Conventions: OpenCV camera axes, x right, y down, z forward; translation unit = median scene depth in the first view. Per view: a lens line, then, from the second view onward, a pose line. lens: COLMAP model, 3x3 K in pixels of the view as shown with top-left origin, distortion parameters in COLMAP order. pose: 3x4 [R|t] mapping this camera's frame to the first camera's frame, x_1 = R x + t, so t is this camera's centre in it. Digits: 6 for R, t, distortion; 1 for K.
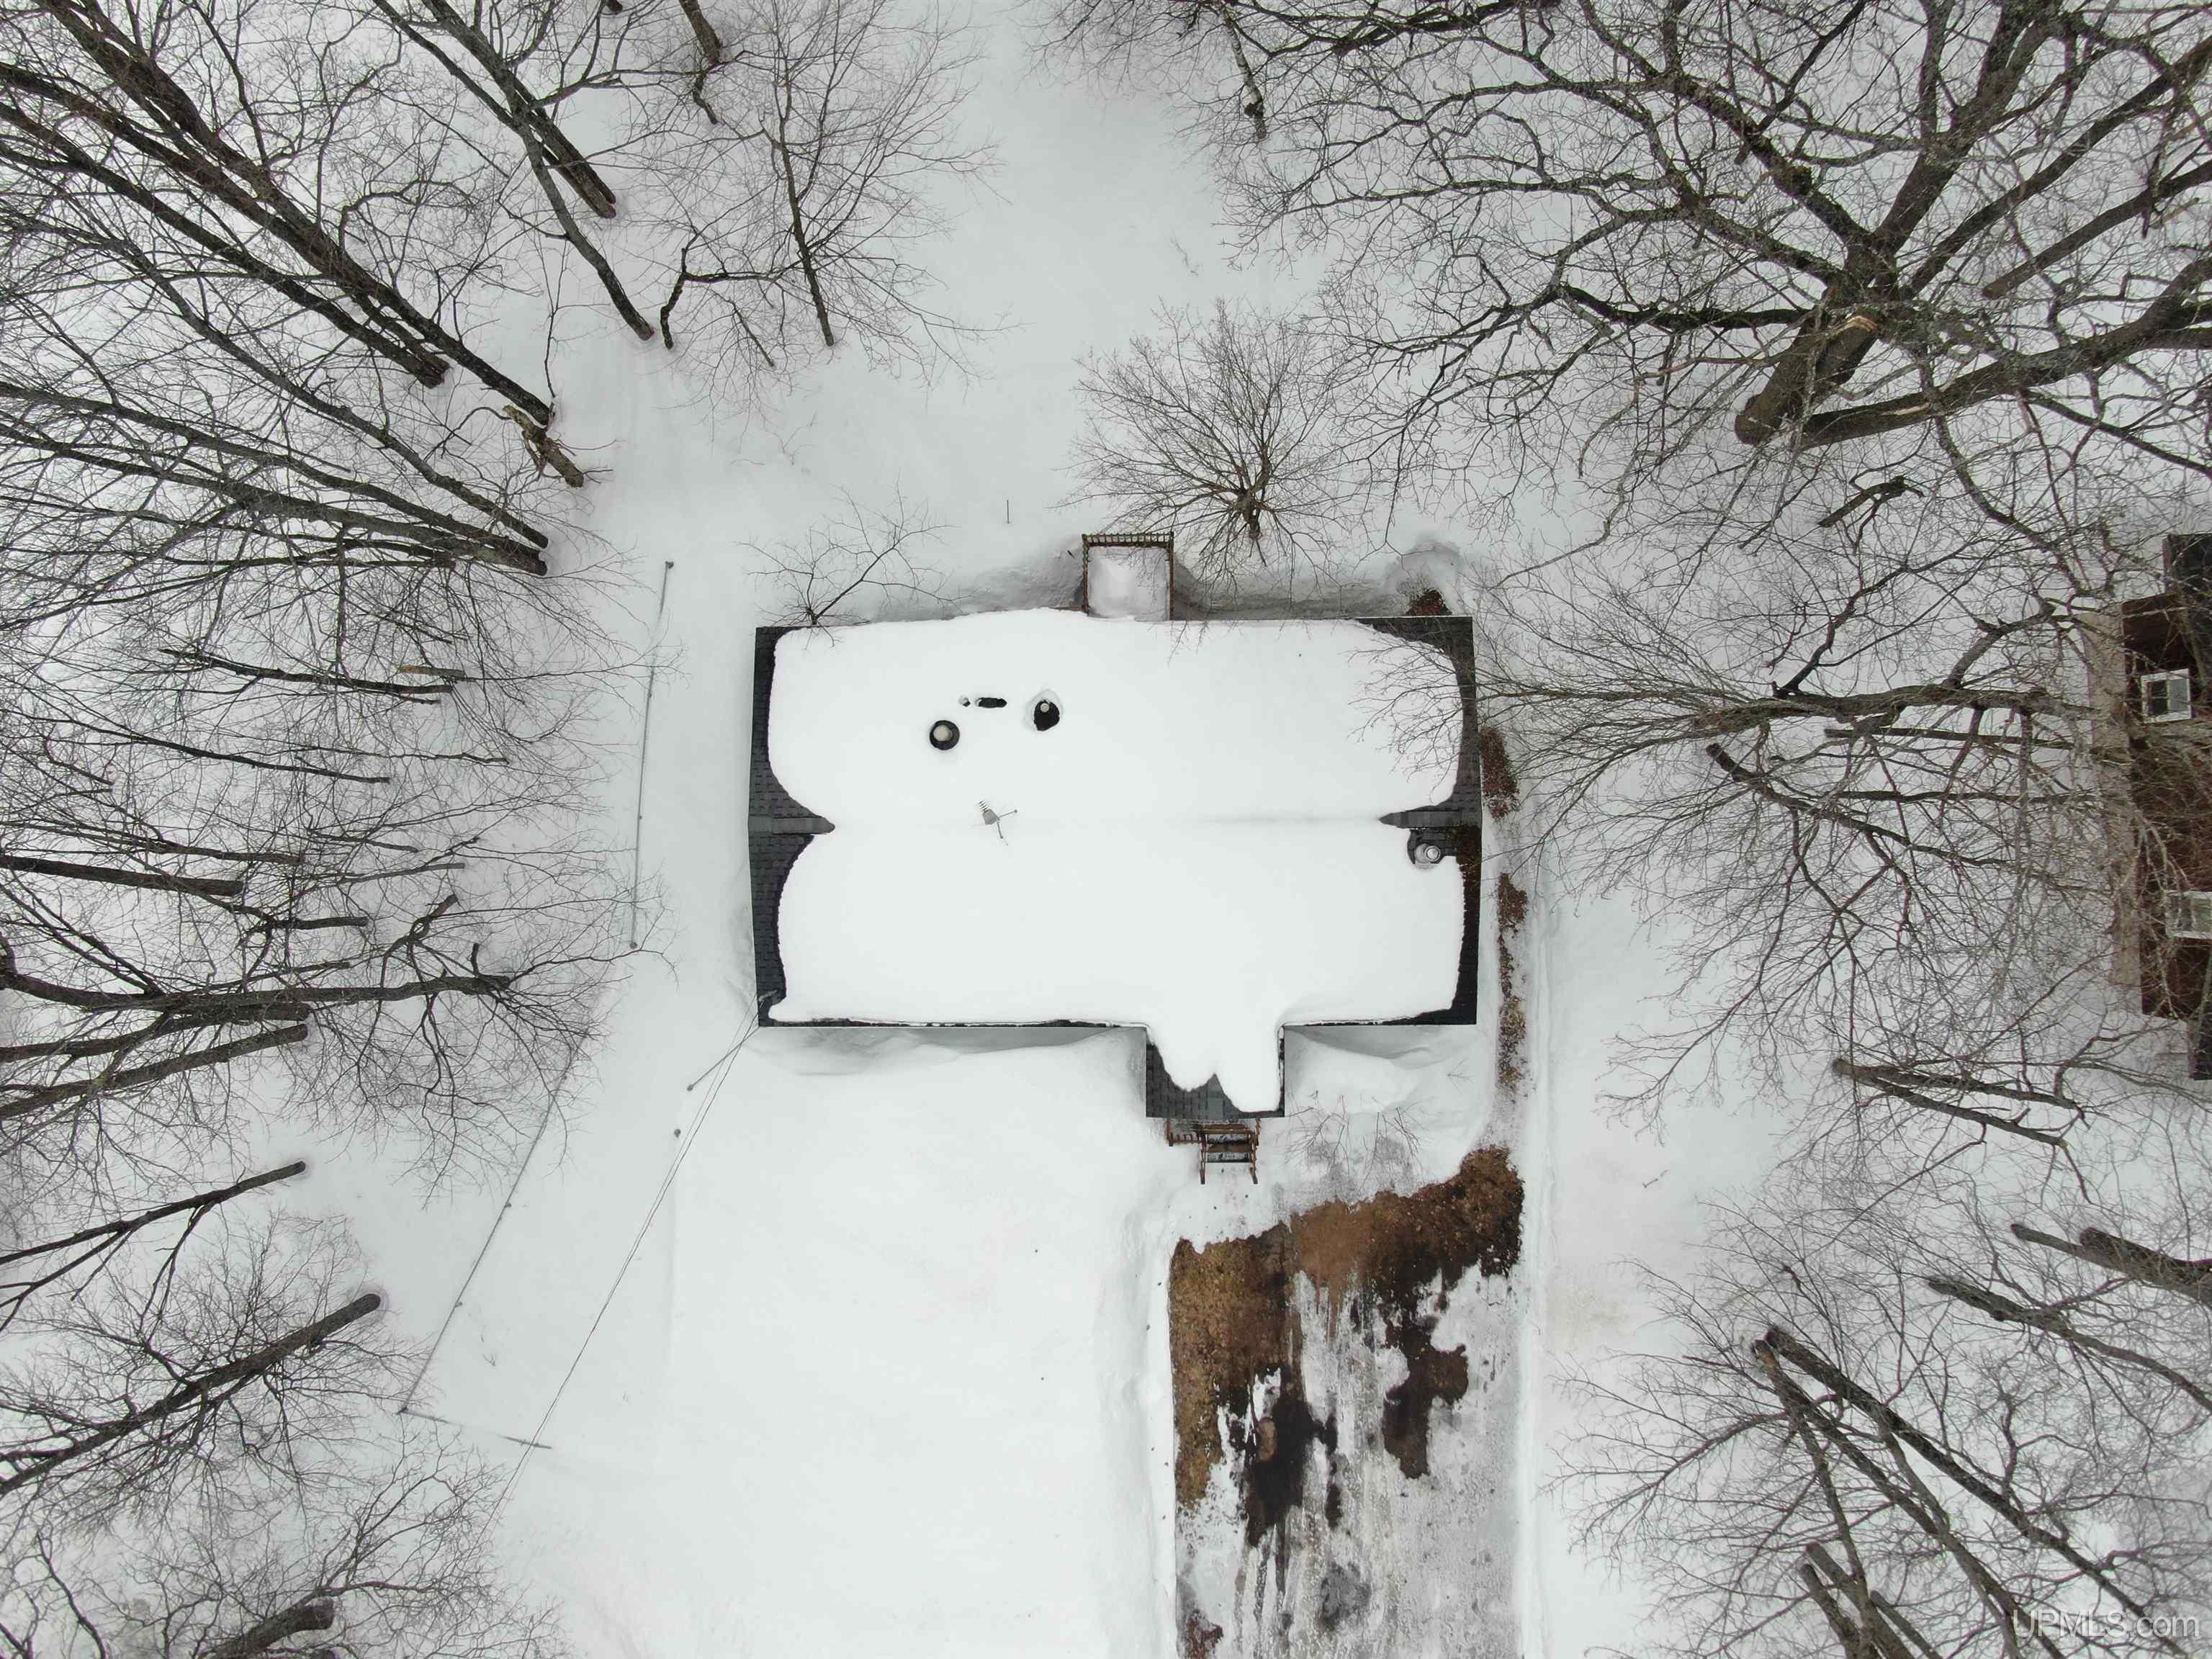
lens RADIAL K [[1611.8, 0, 1106.0], [0, 1611.8, 829.5], [0, 0, 1]] dist [-0.018464, 0.000554]
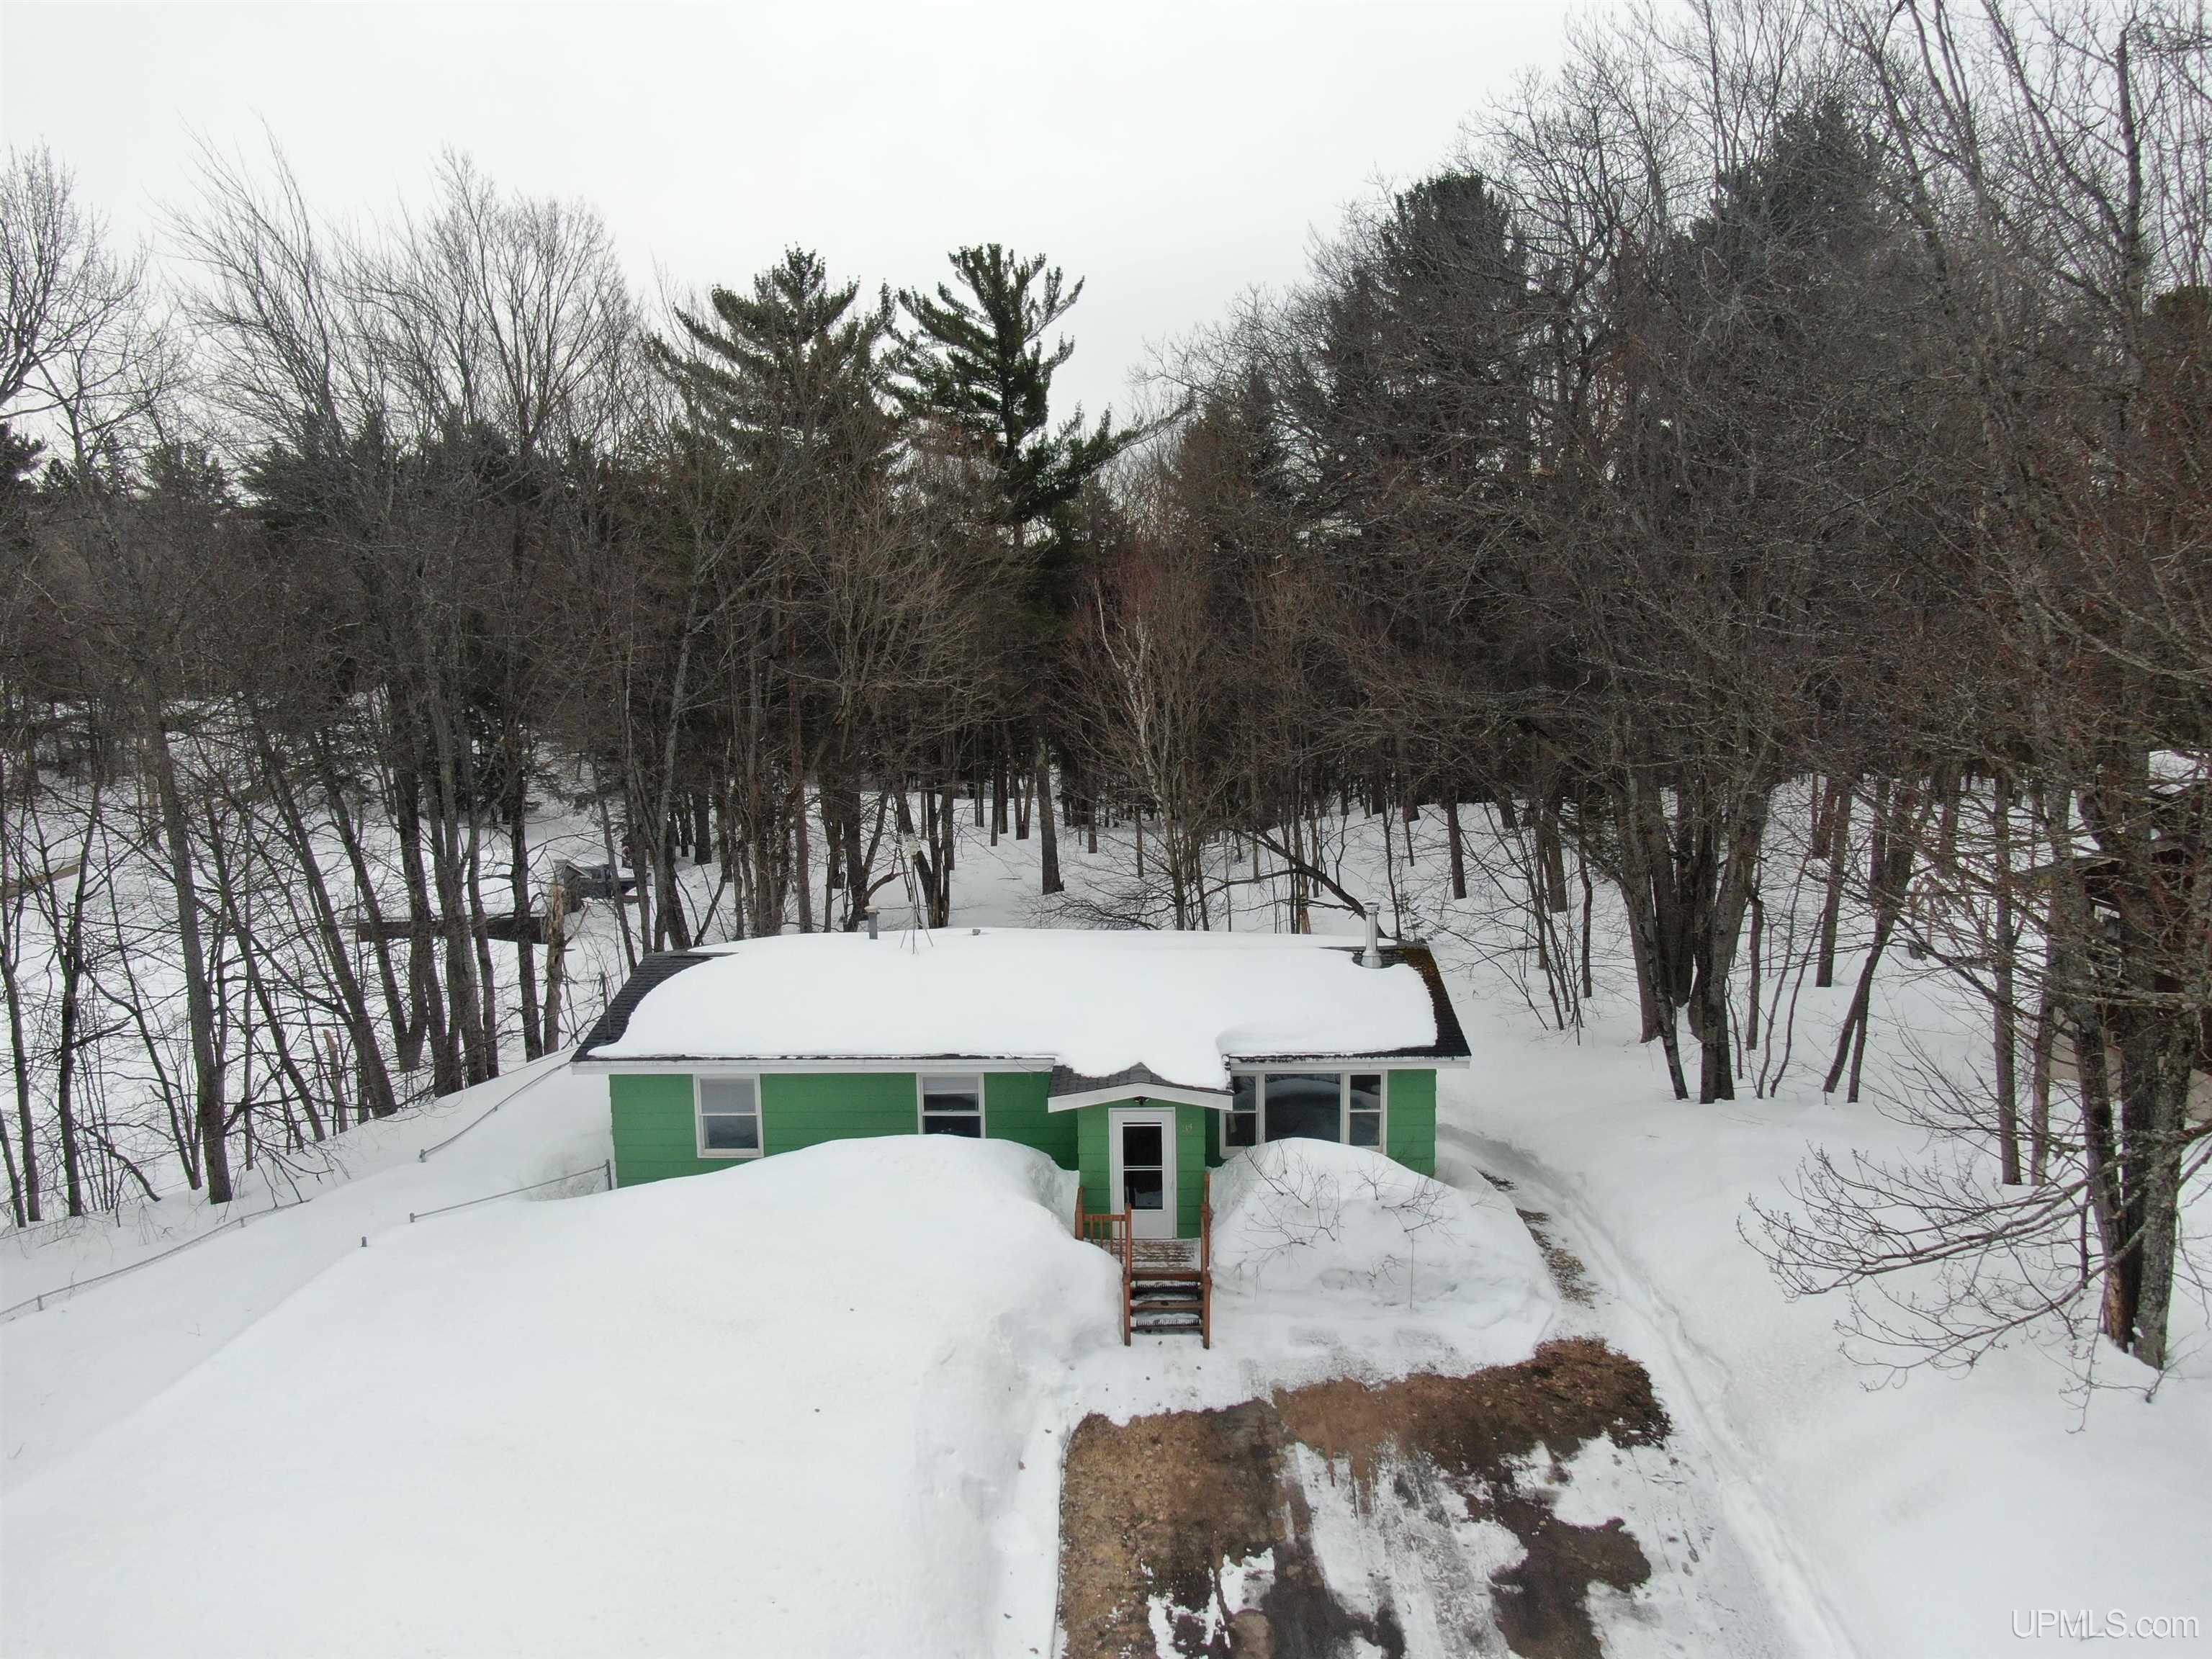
lens RADIAL K [[1598.9, 0, 1100.5], [0, 1598.9, 830.8], [0, 0, 1]] dist [-0.013456, -0.001007]
pose [[0.999003, 0.021084, -0.039349, 0.069996], [-0.042191, 0.157898, -0.986554, 0.811910], [-0.014588, 0.987230, 0.158630, 0.704977]]
